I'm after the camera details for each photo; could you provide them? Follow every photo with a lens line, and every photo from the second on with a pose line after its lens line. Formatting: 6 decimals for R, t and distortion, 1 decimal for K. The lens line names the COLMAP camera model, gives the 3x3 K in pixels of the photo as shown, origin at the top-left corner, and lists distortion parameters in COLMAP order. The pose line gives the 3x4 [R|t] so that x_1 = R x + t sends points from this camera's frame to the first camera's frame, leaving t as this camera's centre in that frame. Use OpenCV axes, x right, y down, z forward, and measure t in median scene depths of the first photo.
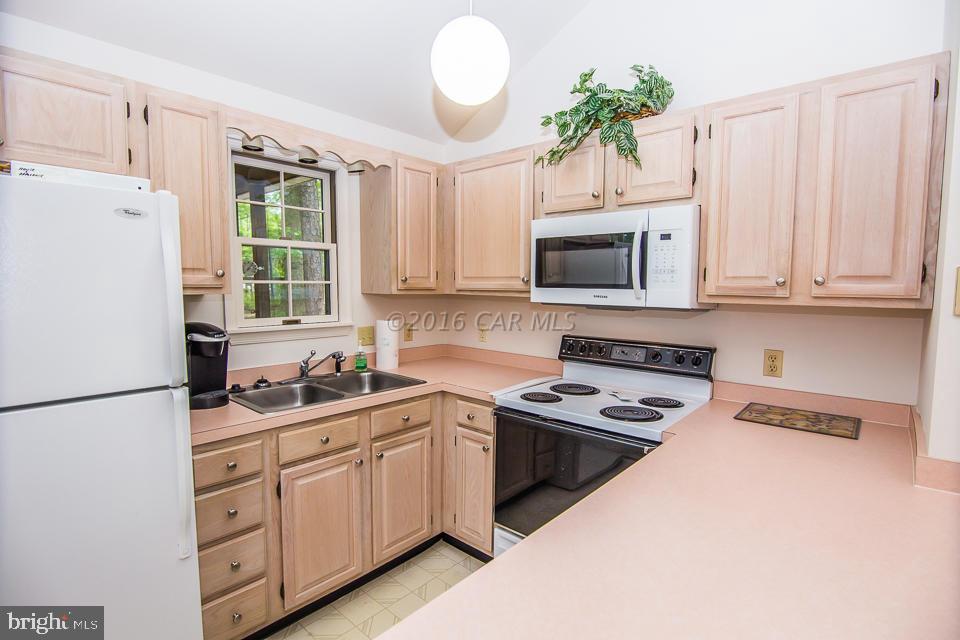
lens RADIAL K [[468.1, 0, 480.0], [0, 468.1, 320.0], [0, 0, 1]] dist [-0.014458, 0.000218]
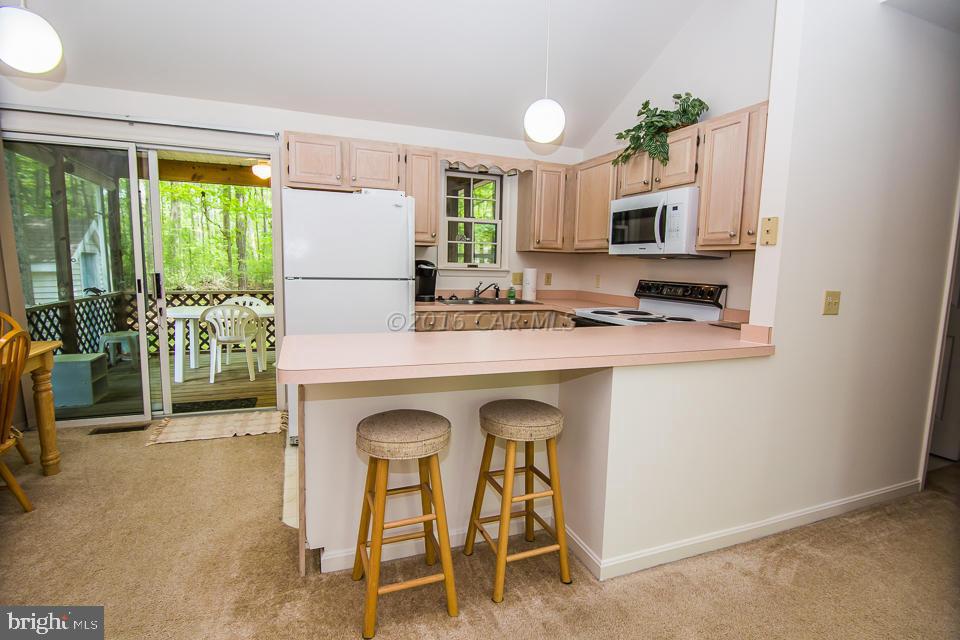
lens RADIAL K [[468.1, 0, 480.0], [0, 468.1, 320.0], [0, 0, 1]] dist [-0.014458, 0.000218]
pose [[0.890185, 0.069716, -0.450233, 0.474225], [-0.053691, 0.997390, 0.048285, 0.135313], [0.452424, -0.018809, 0.891605, -0.610442]]
